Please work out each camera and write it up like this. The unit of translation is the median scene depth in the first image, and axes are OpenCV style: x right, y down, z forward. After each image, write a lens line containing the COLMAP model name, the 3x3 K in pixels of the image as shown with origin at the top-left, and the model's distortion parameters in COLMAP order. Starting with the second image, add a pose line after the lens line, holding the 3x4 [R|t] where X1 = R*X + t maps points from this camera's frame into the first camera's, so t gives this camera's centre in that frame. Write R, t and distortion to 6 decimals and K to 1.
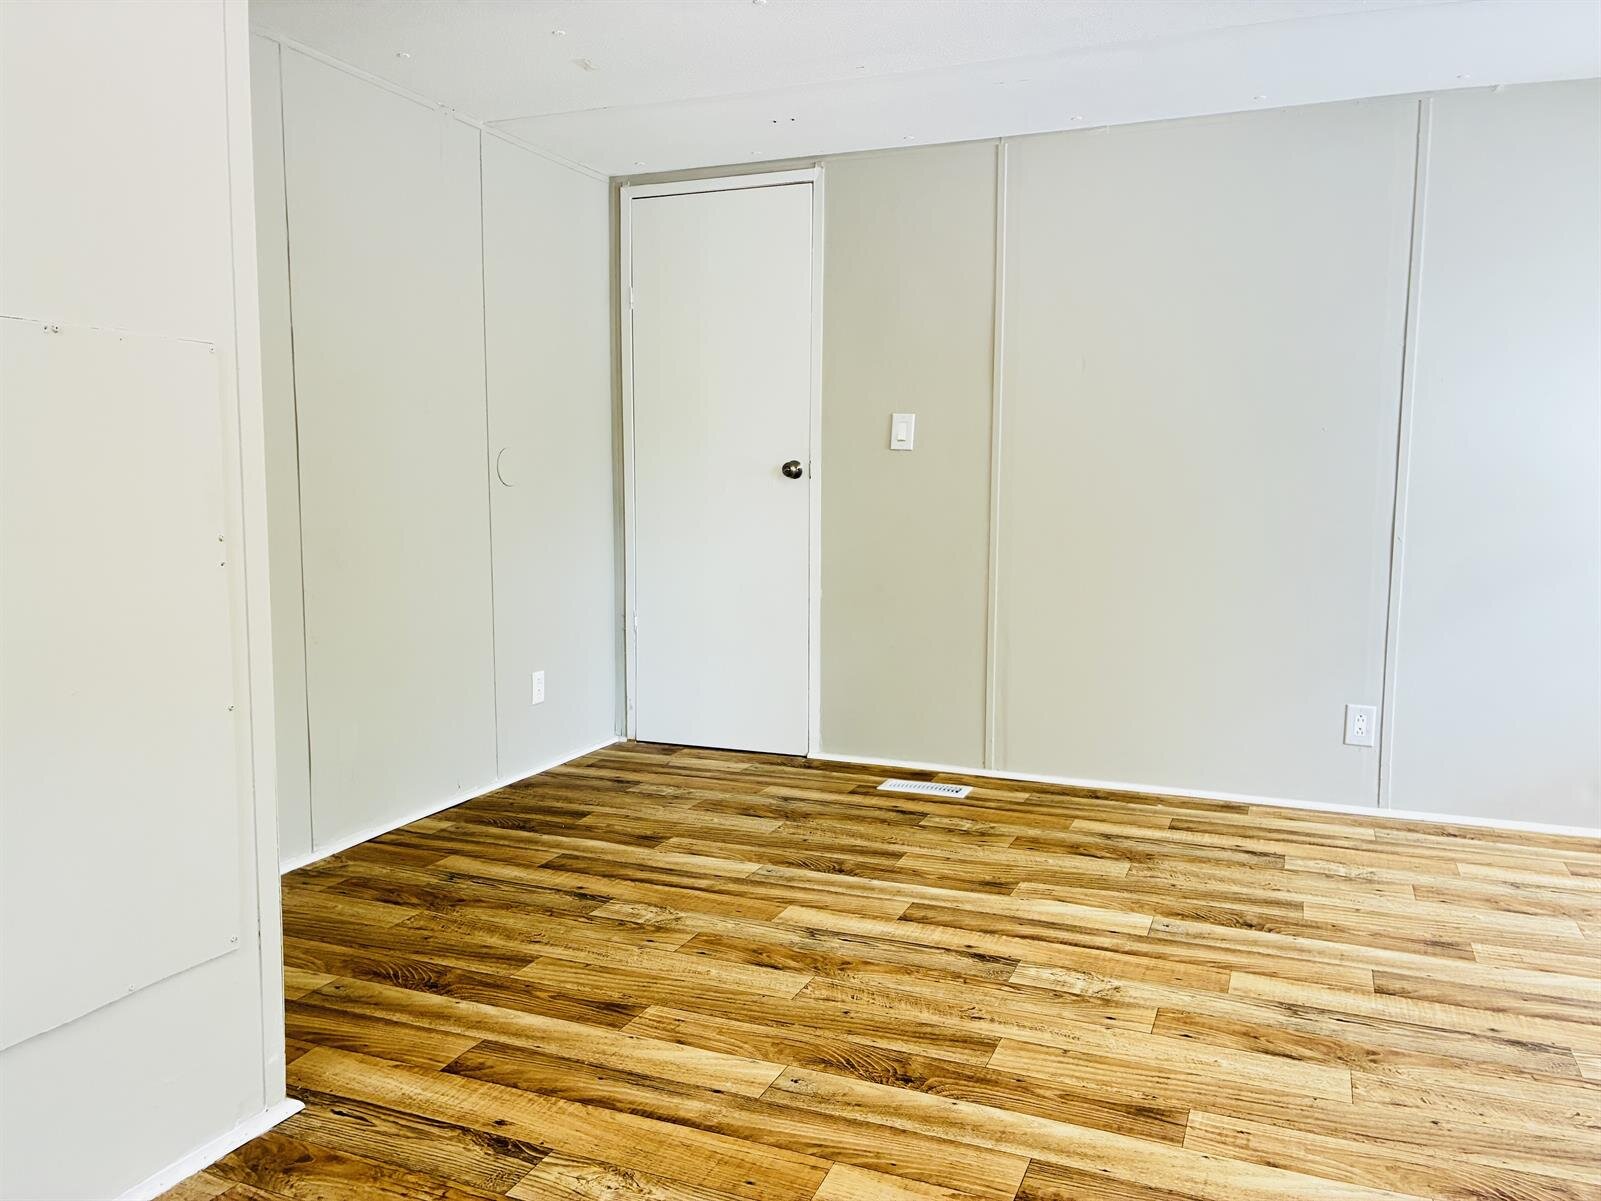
lens RADIAL K [[1212.2, 0, 794.7], [0, 1212.2, 599.3], [0, 0, 1]] dist [0.065153, -0.084464]
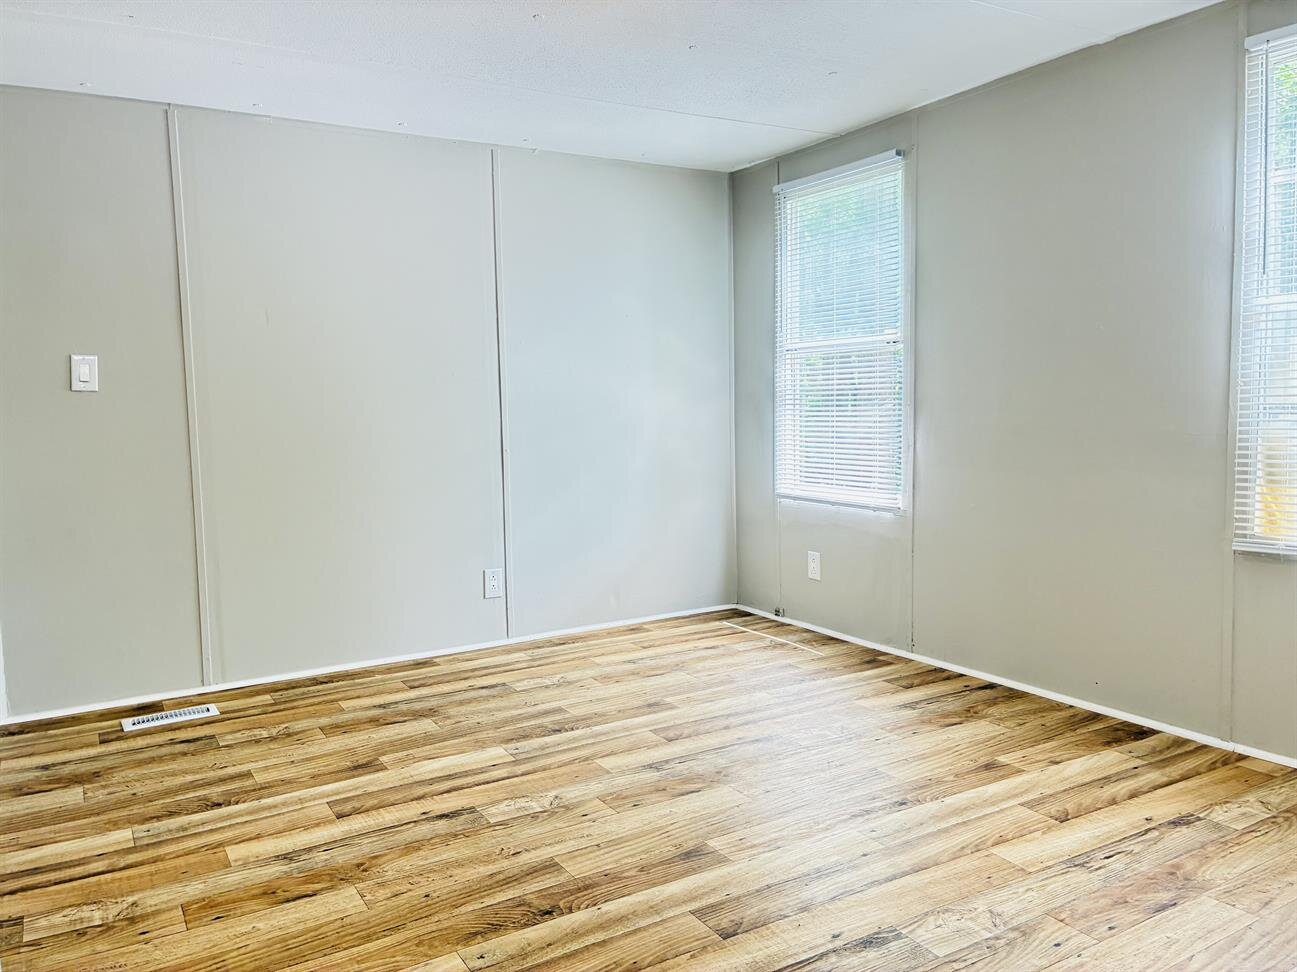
lens RADIAL K [[990.0, 0, 627.7], [0, 990.0, 485.0], [0, 0, 1]] dist [0.023169, 0.006032]
pose [[0.603749, -0.086863, 0.792428, -0.371061], [0.105644, 0.993996, 0.028468, -0.028414], [-0.790143, 0.066528, 0.609301, 0.191493]]
